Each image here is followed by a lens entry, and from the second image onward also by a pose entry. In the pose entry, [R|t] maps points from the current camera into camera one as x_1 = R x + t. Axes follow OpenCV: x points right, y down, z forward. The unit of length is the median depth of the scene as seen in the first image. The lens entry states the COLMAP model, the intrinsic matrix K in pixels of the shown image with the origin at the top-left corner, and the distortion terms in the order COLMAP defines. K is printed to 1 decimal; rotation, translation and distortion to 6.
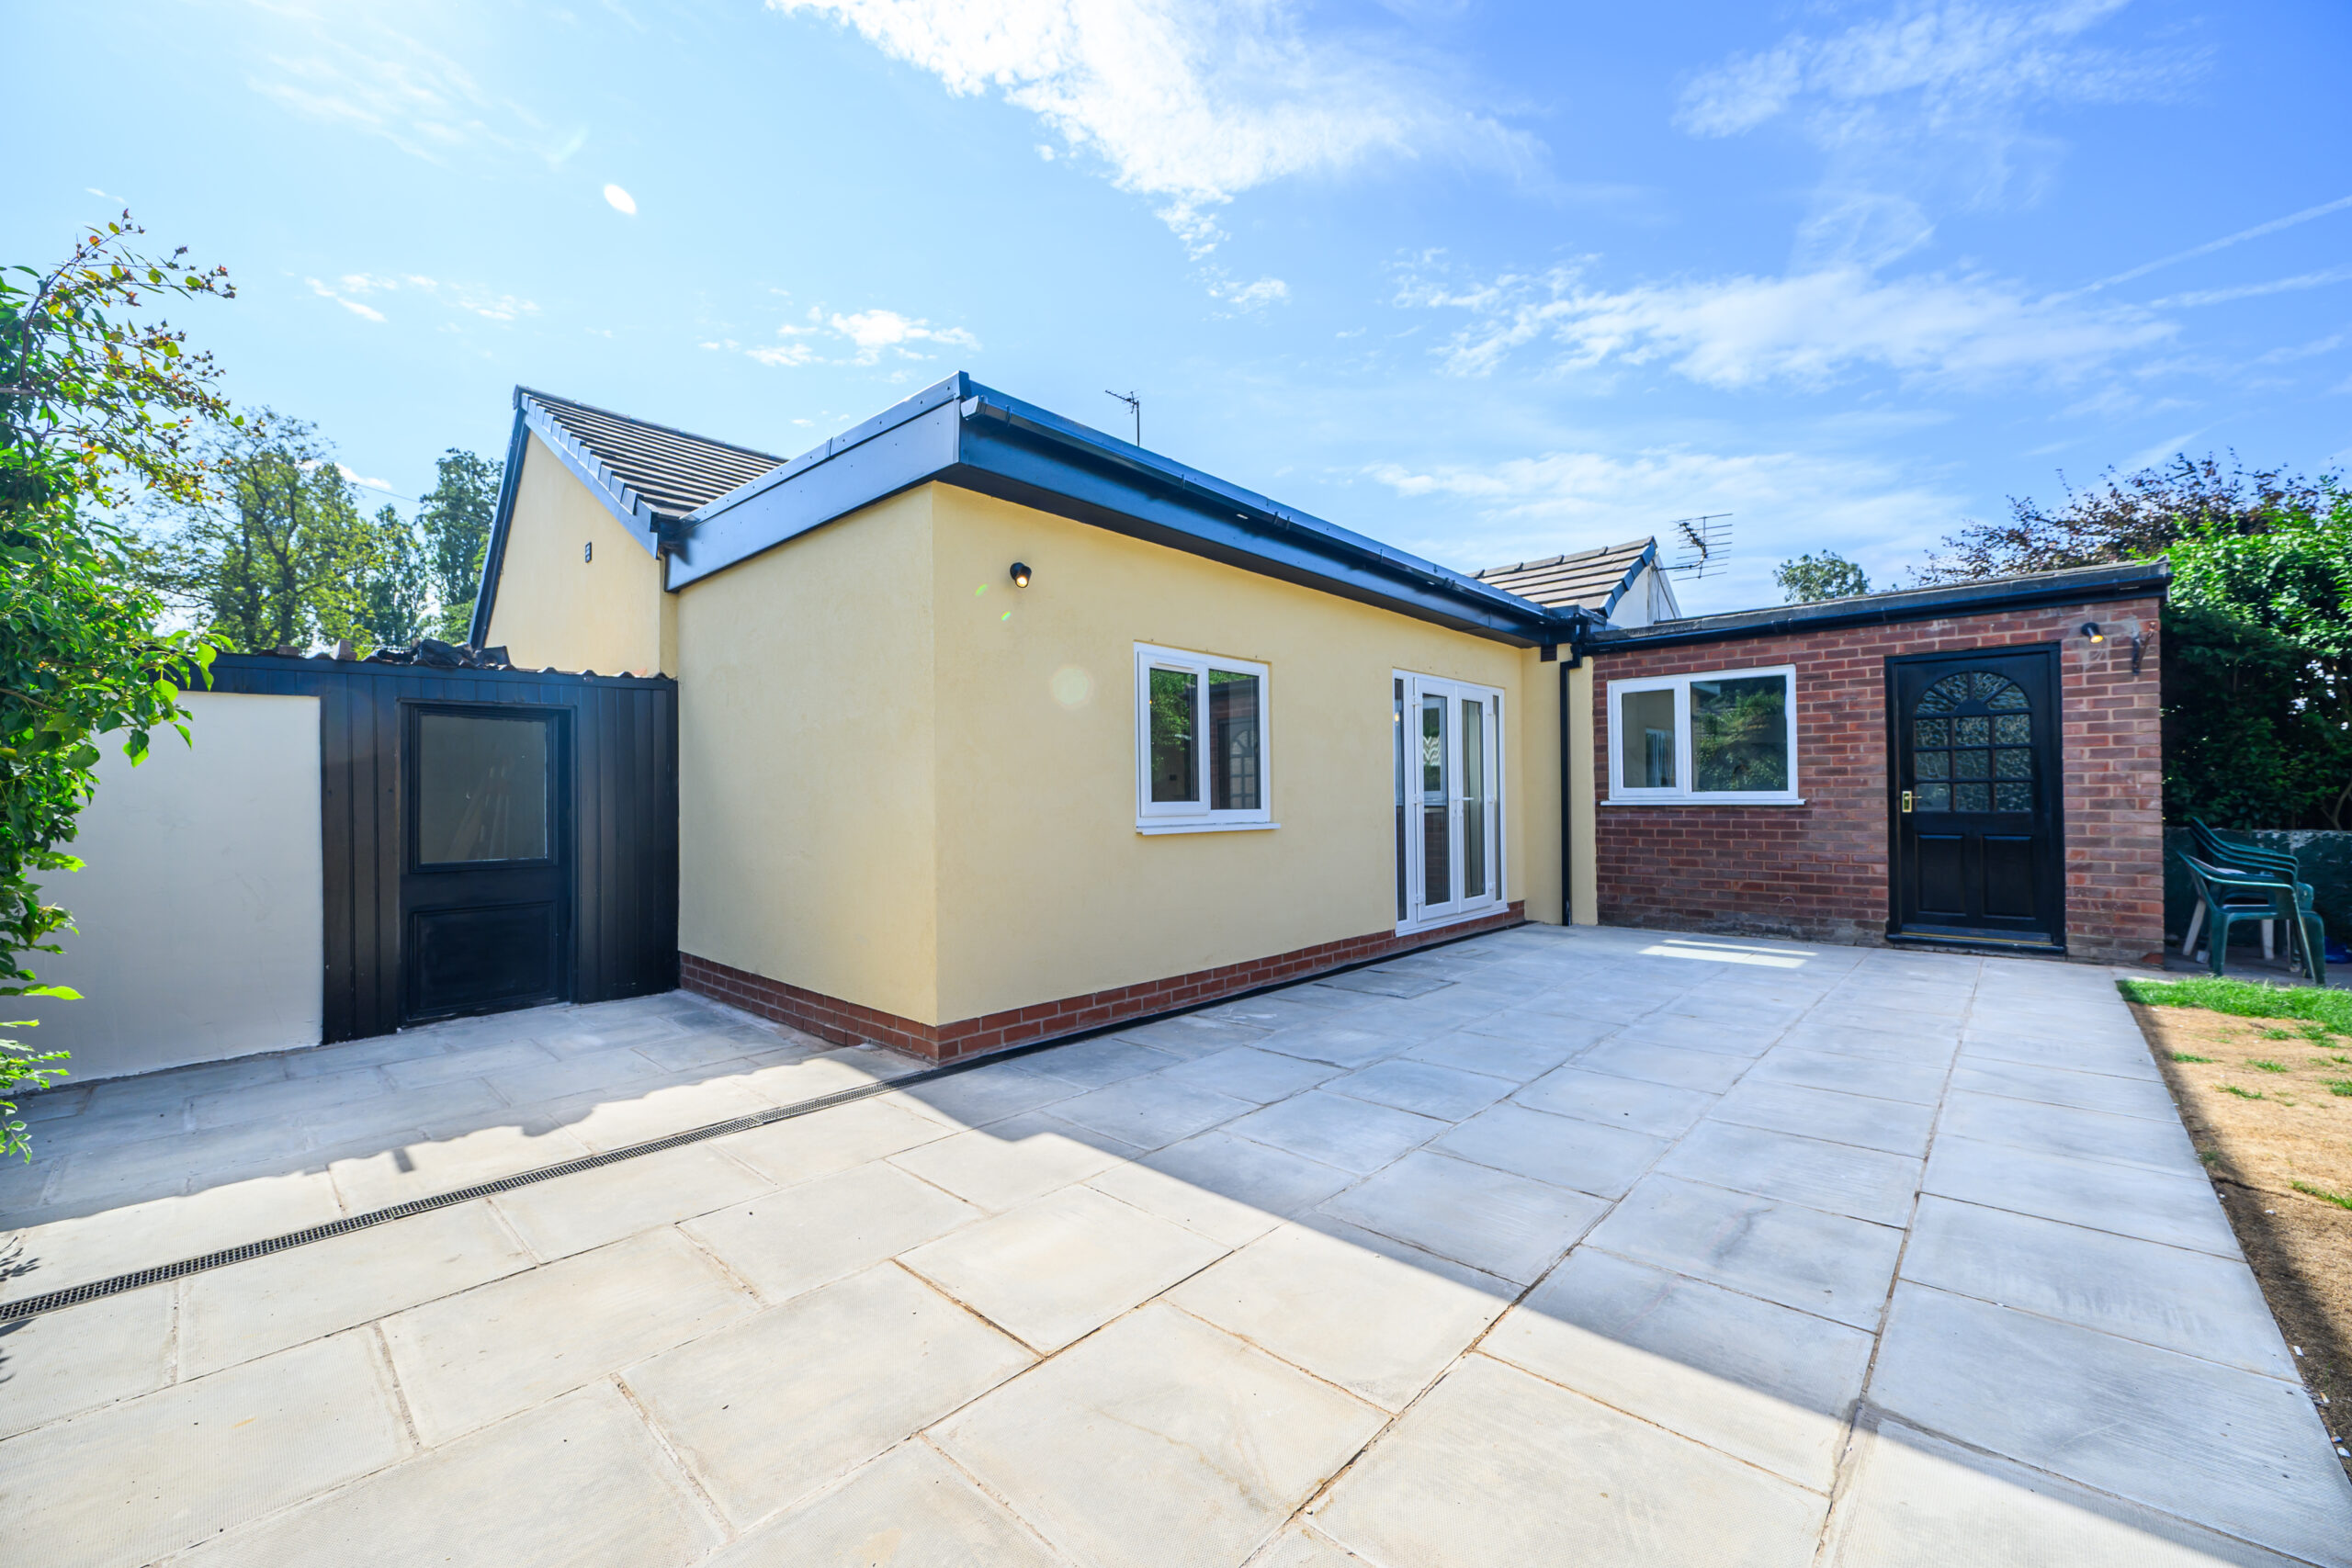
lens RADIAL K [[916.9, 0, 1171.1], [0, 916.9, 788.1], [0, 0, 1]] dist [-0.000598, 0.000278]
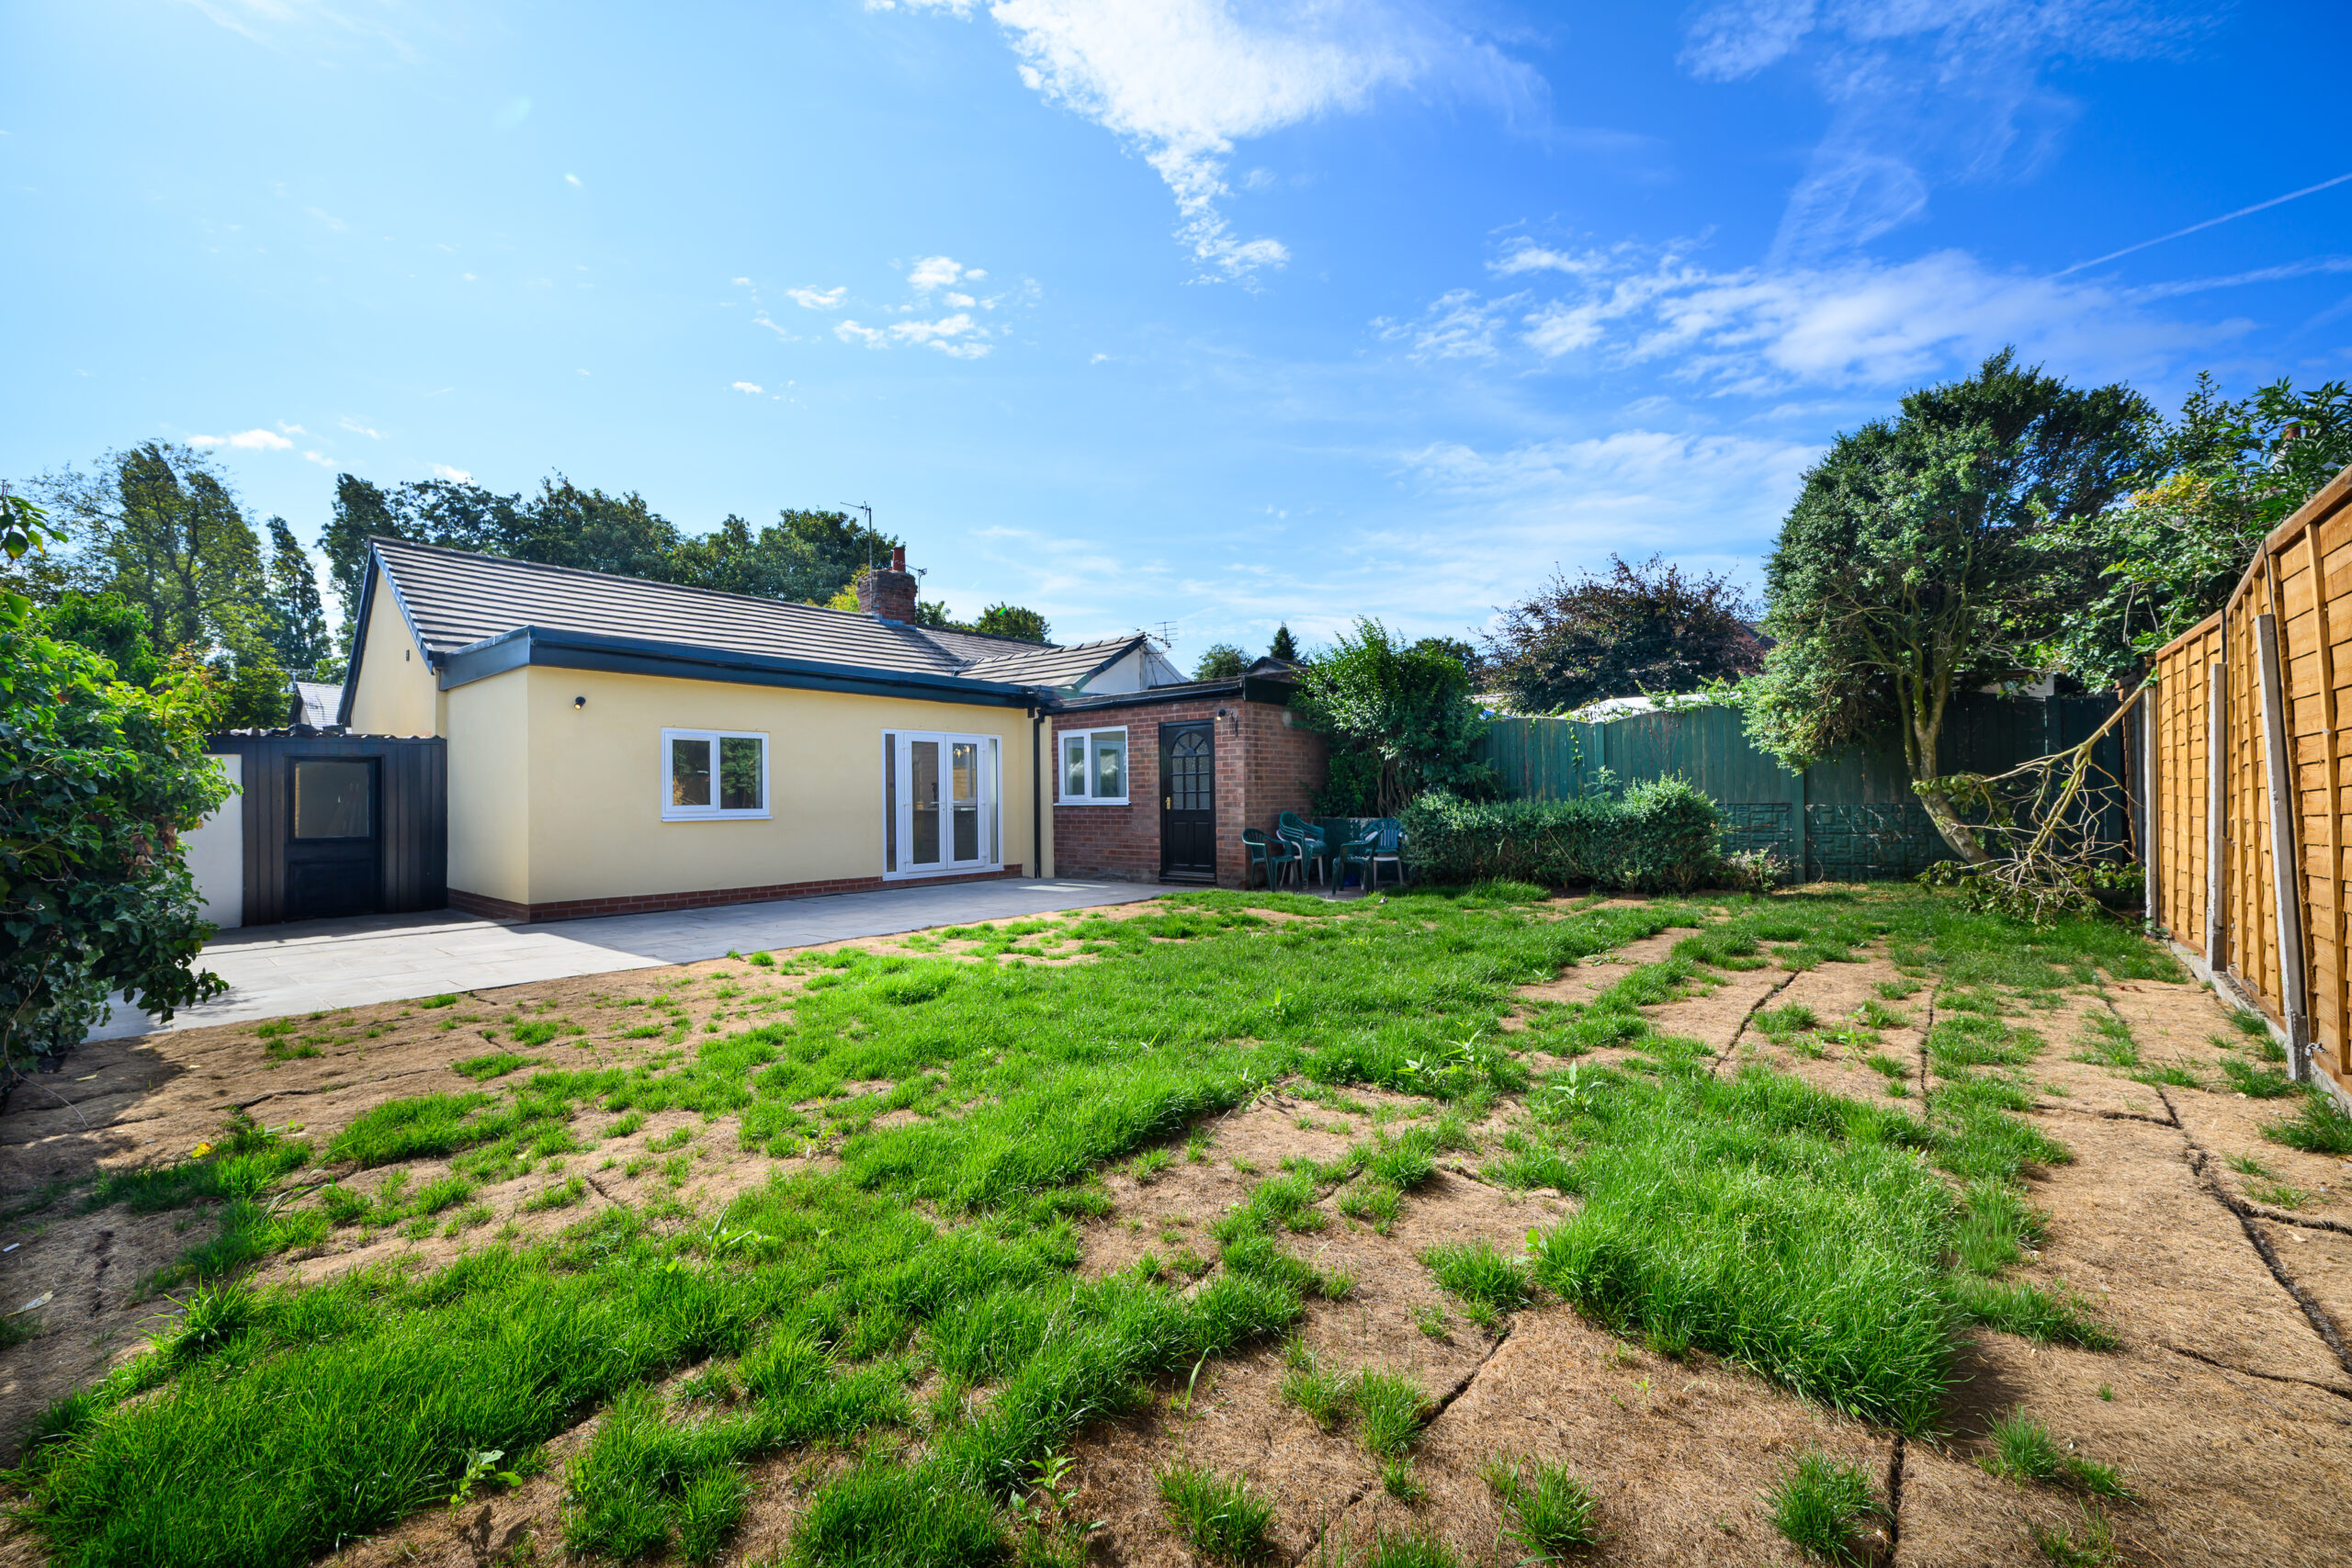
lens RADIAL K [[916.9, 0, 1180.6], [0, 916.9, 794.8], [0, 0, 1]] dist [-0.000598, 0.000278]
pose [[0.997917, -0.003628, 0.064410, 0.713254], [0.003173, 0.999969, 0.007165, -0.014756], [-0.064434, -0.006946, 0.997898, -0.812850]]
